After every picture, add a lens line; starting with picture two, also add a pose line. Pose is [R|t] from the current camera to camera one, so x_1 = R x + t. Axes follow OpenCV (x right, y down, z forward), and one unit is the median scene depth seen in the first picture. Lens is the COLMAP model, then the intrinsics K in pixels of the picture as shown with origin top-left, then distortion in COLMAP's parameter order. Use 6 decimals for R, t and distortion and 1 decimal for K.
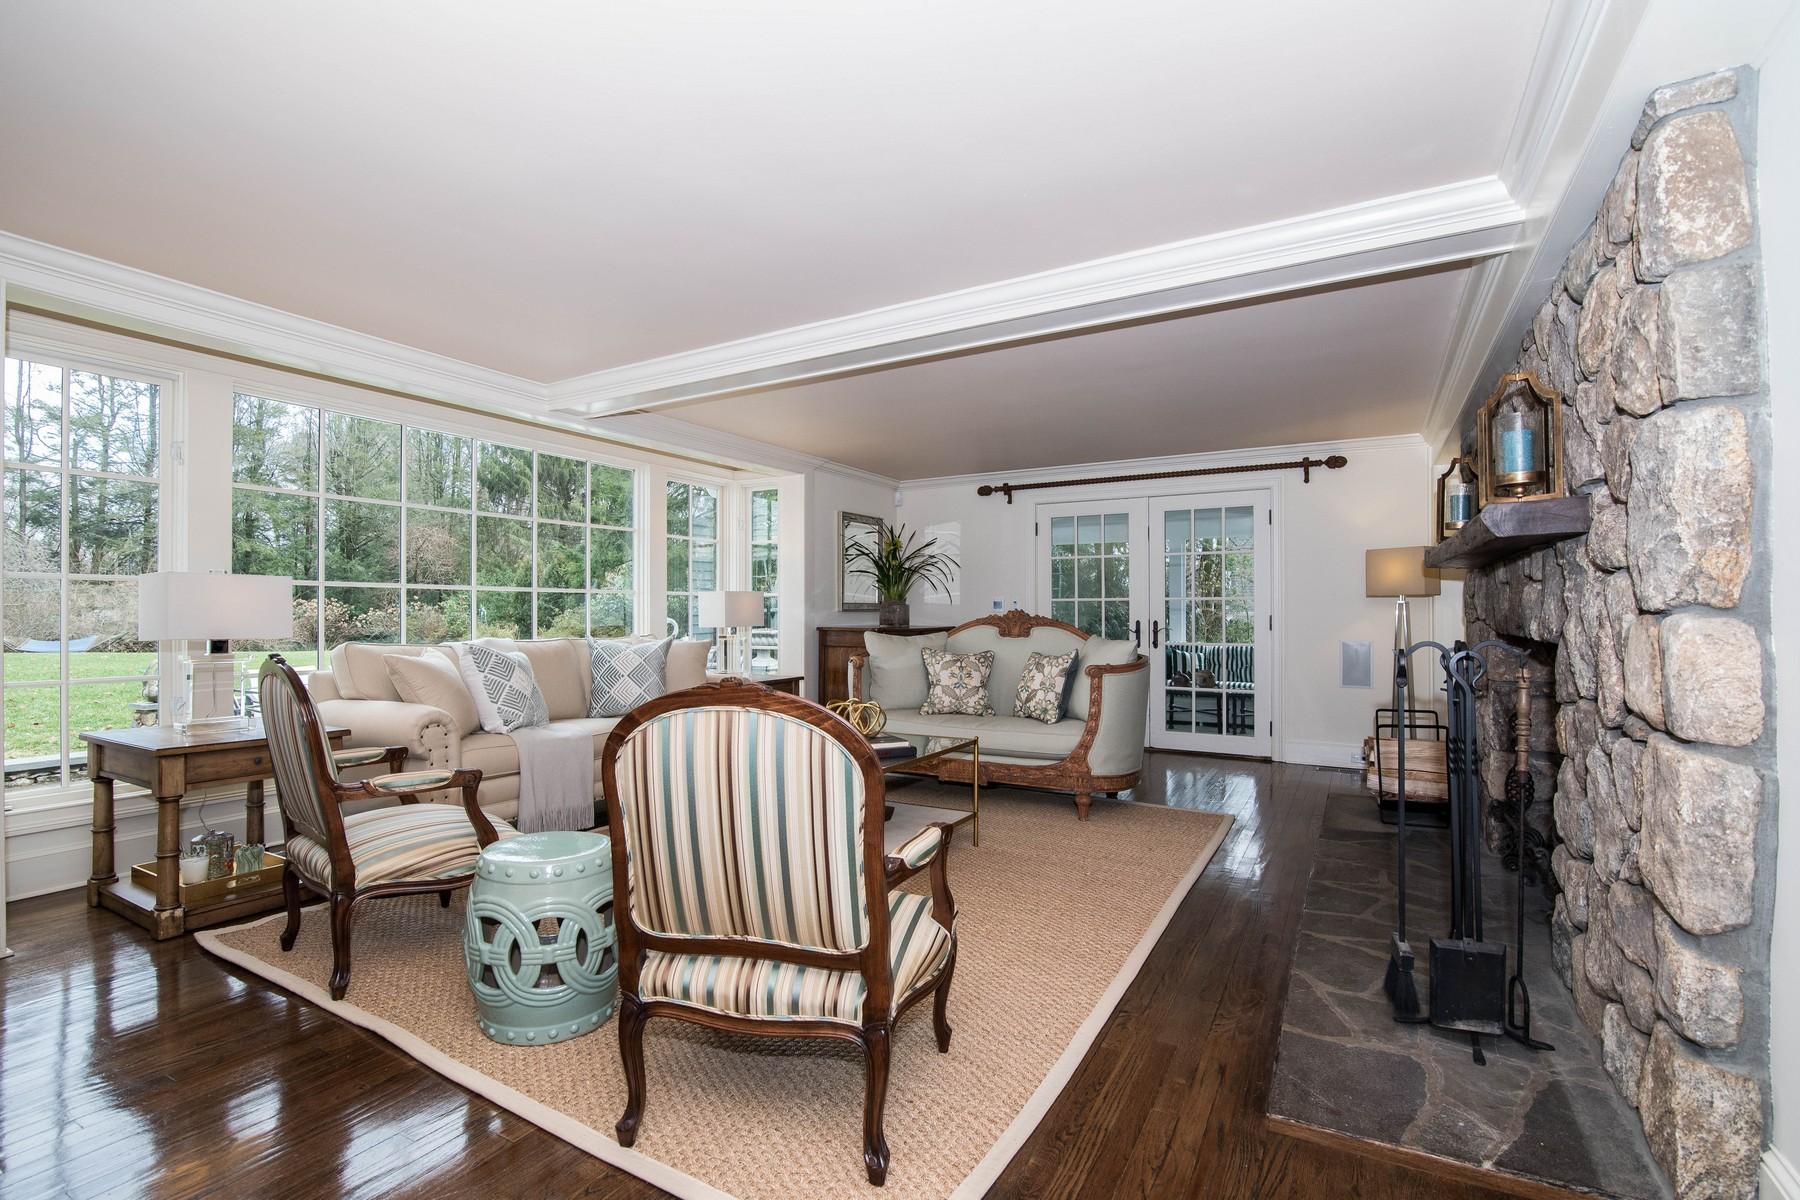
lens RADIAL K [[833.3, 0, 898.0], [0, 833.3, 604.7], [0, 0, 1]] dist [-0.014726, -0.001001]
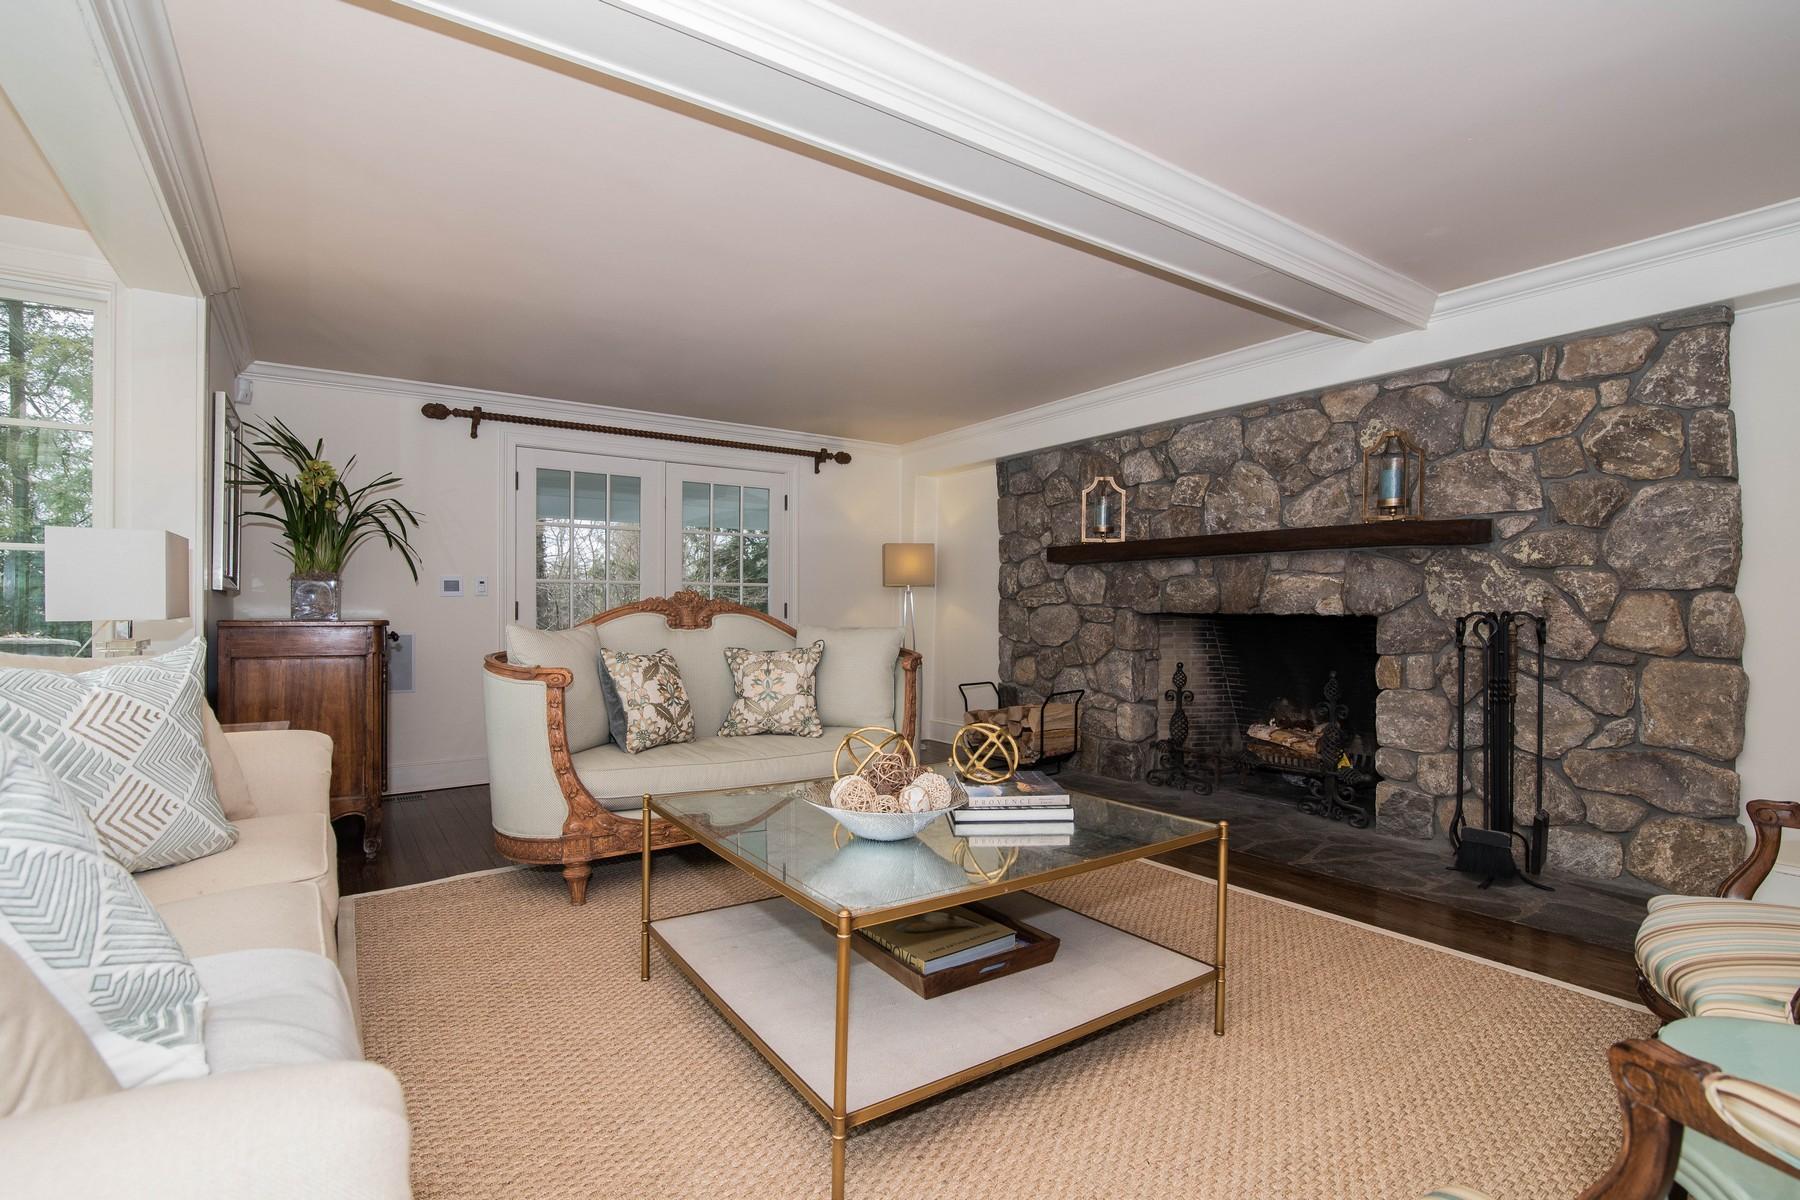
lens RADIAL K [[833.3, 0, 901.8], [0, 833.3, 606.3], [0, 0, 1]] dist [-0.014726, -0.001001]
pose [[0.439132, 0.006016, 0.898402, -0.385543], [-0.010363, 0.999945, -0.001631, 0.016974], [-0.898363, -0.008594, 0.439171, 0.463862]]
